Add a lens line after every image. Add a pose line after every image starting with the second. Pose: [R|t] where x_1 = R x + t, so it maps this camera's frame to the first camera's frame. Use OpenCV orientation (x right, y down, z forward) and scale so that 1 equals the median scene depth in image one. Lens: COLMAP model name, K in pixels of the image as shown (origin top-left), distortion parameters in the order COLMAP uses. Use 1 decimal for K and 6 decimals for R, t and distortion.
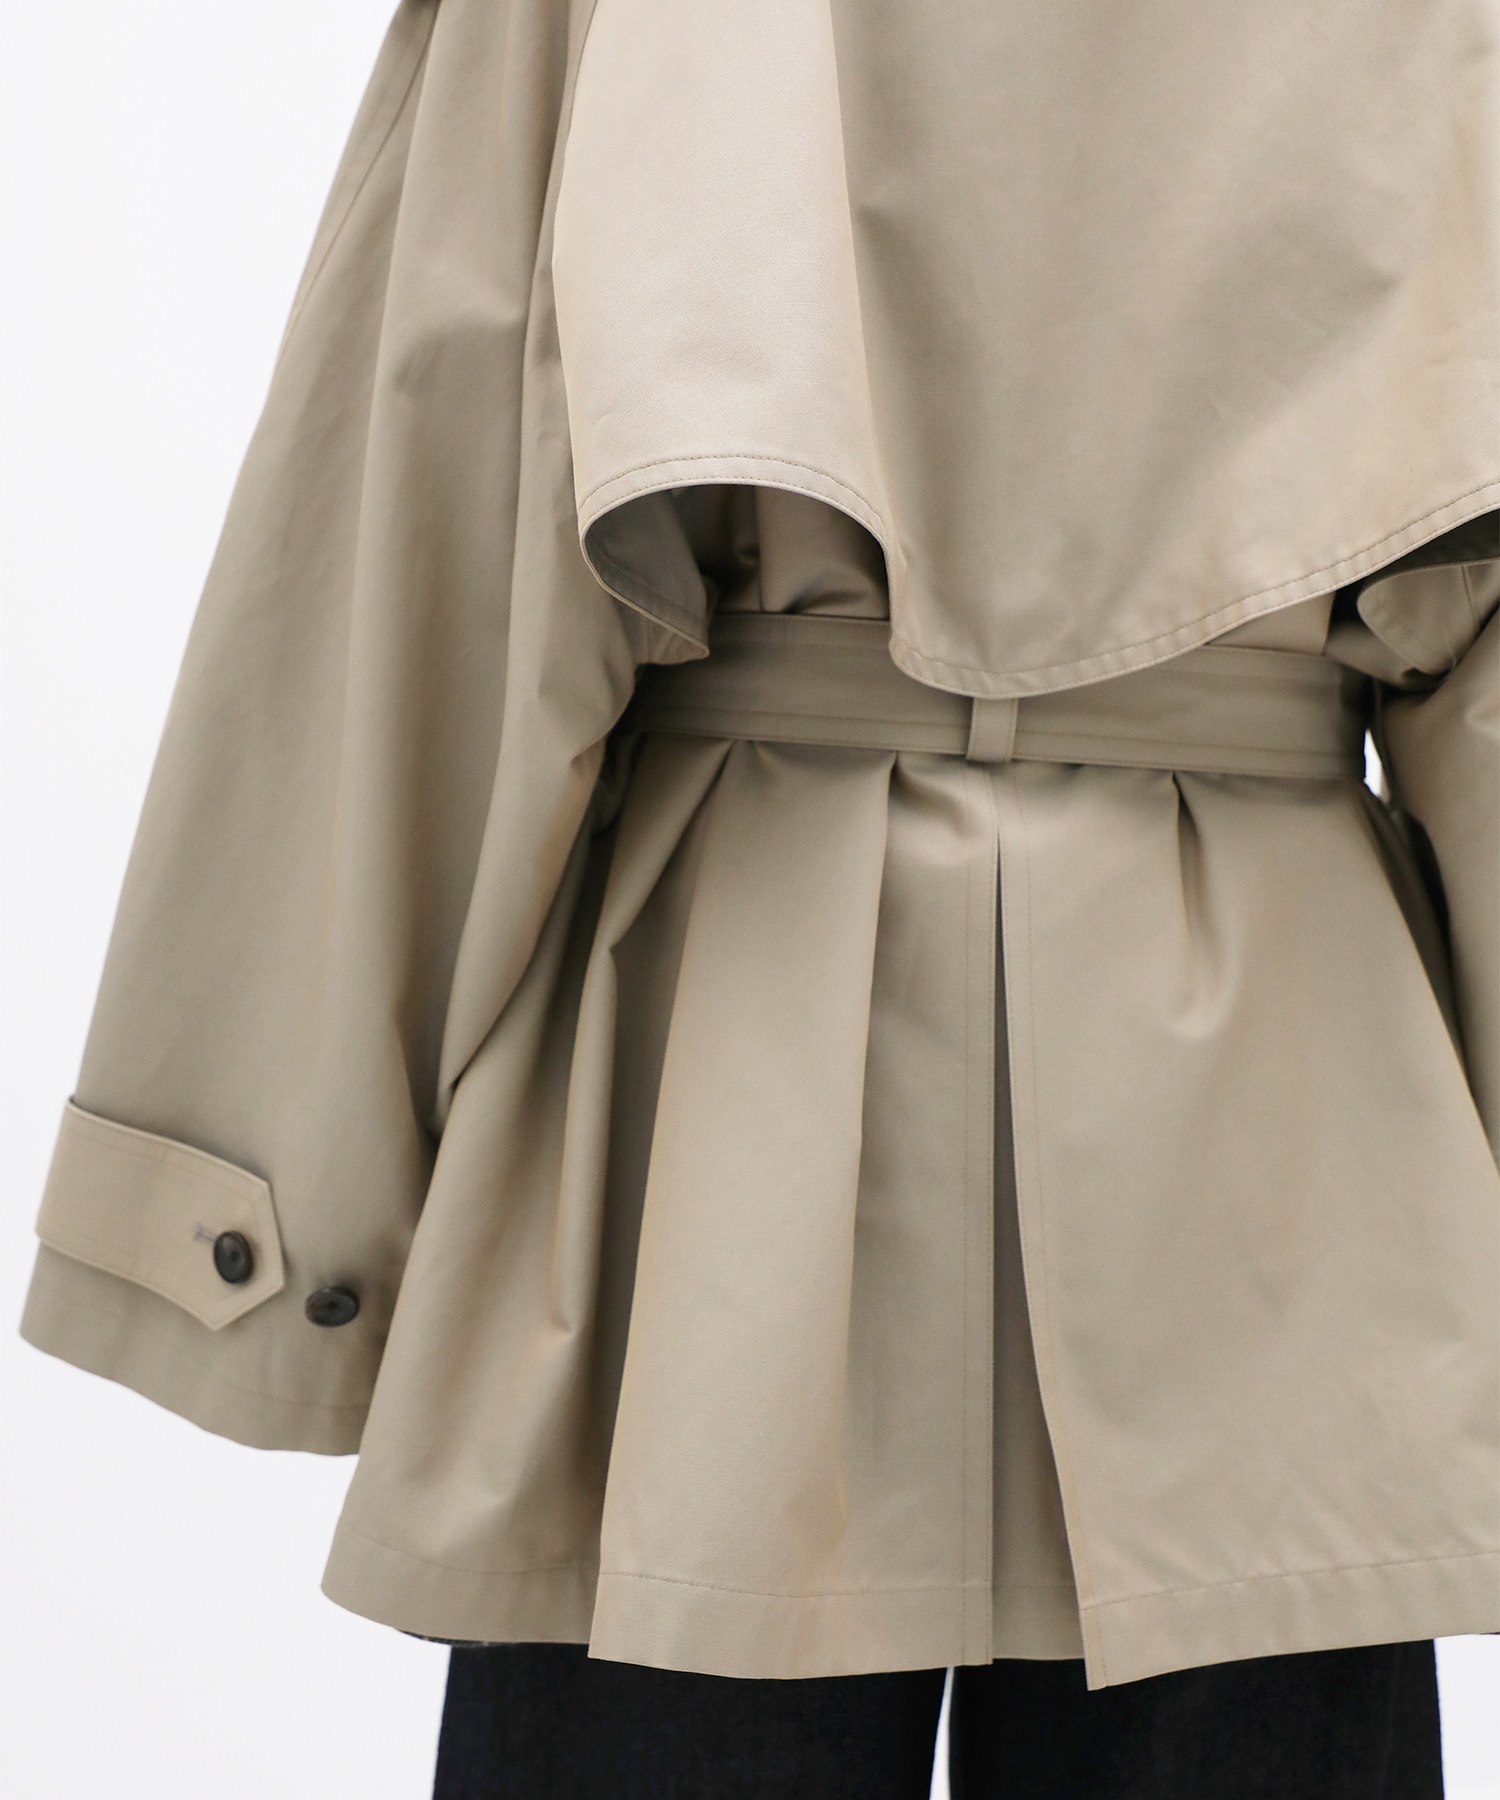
lens RADIAL K [[2549.4, 0, 749.6], [0, 2549.4, 800.0], [0, 0, 1]] dist [-0.013987, -0.056979]
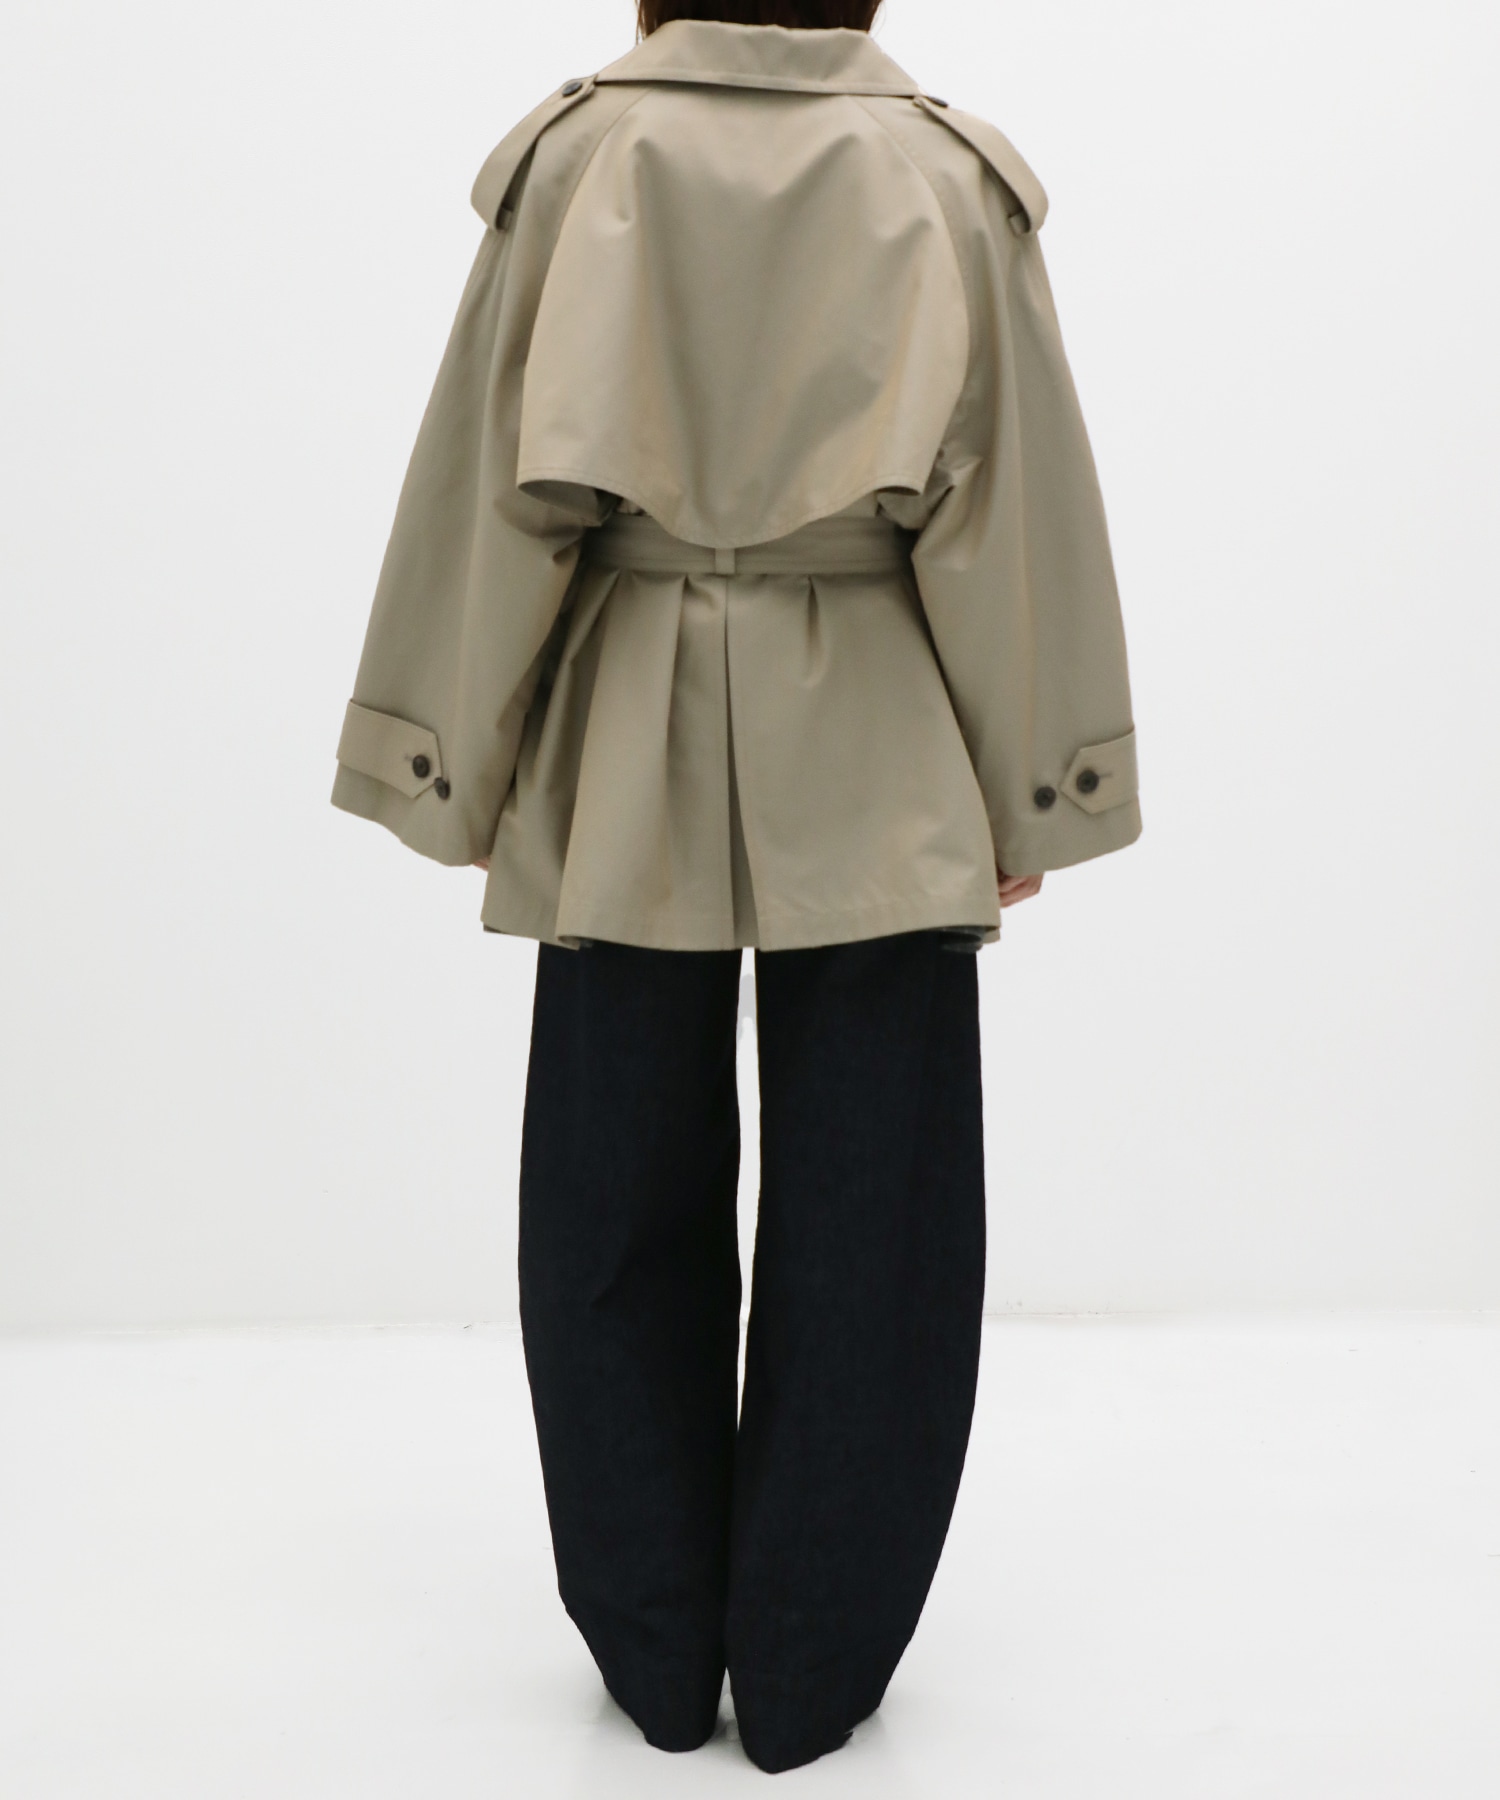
lens RADIAL K [[2137.8, 0, 750.0], [0, 2137.8, 900.0], [0, 0, 1]] dist [-0.271645, -0.012451]
pose [[0.996617, -0.029456, -0.076724, 0.262953], [0.044058, 0.979568, 0.196226, -0.107263], [0.069376, -0.198943, 0.977552, -0.981005]]
